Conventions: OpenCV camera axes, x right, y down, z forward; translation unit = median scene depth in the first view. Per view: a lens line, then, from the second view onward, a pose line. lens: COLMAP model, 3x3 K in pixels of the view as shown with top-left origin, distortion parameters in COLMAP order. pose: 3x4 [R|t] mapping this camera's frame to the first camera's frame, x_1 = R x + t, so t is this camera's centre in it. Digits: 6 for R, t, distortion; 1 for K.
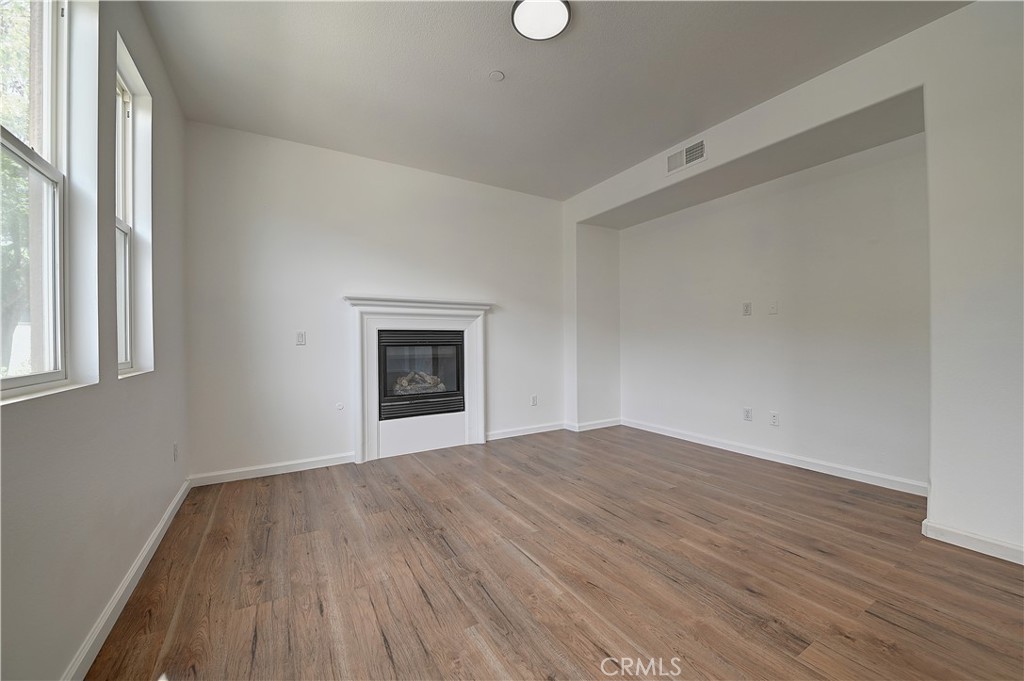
lens RADIAL K [[389.6, 0, 517.3], [0, 389.6, 343.6], [0, 0, 1]] dist [0.018771, -0.024163]
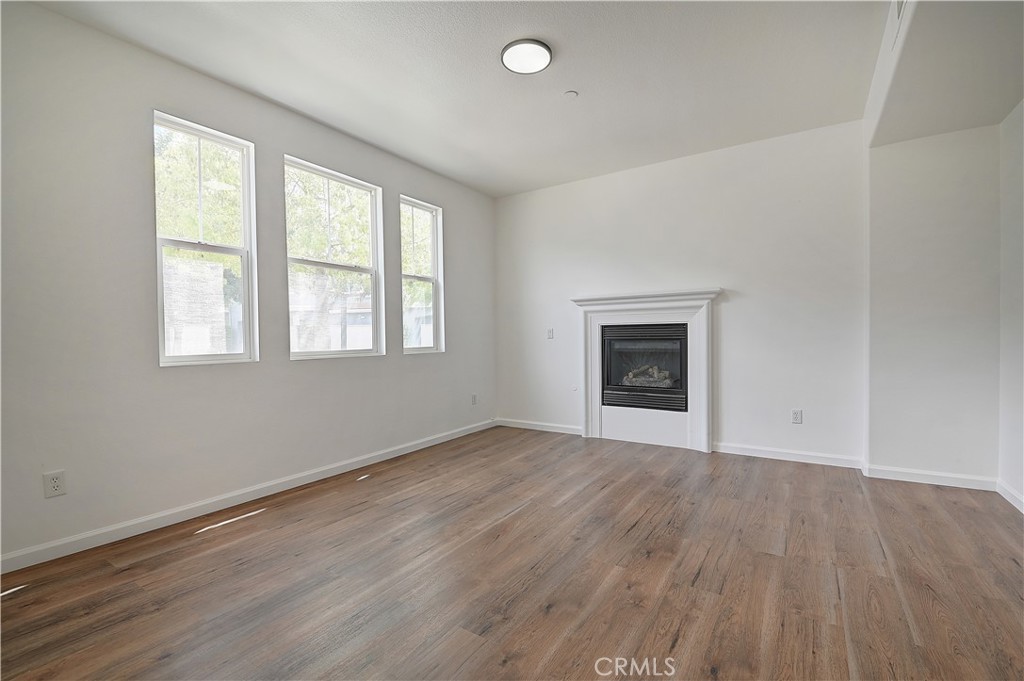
lens RADIAL K [[443.3, 0, 523.9], [0, 443.3, 342.6], [0, 0, 1]] dist [0.024889, -0.029231]
pose [[0.446939, 0.016230, -0.894417, 0.857598], [0.000121, 0.999834, 0.018203, -0.010777], [0.894564, -0.008244, 0.446863, 0.266258]]
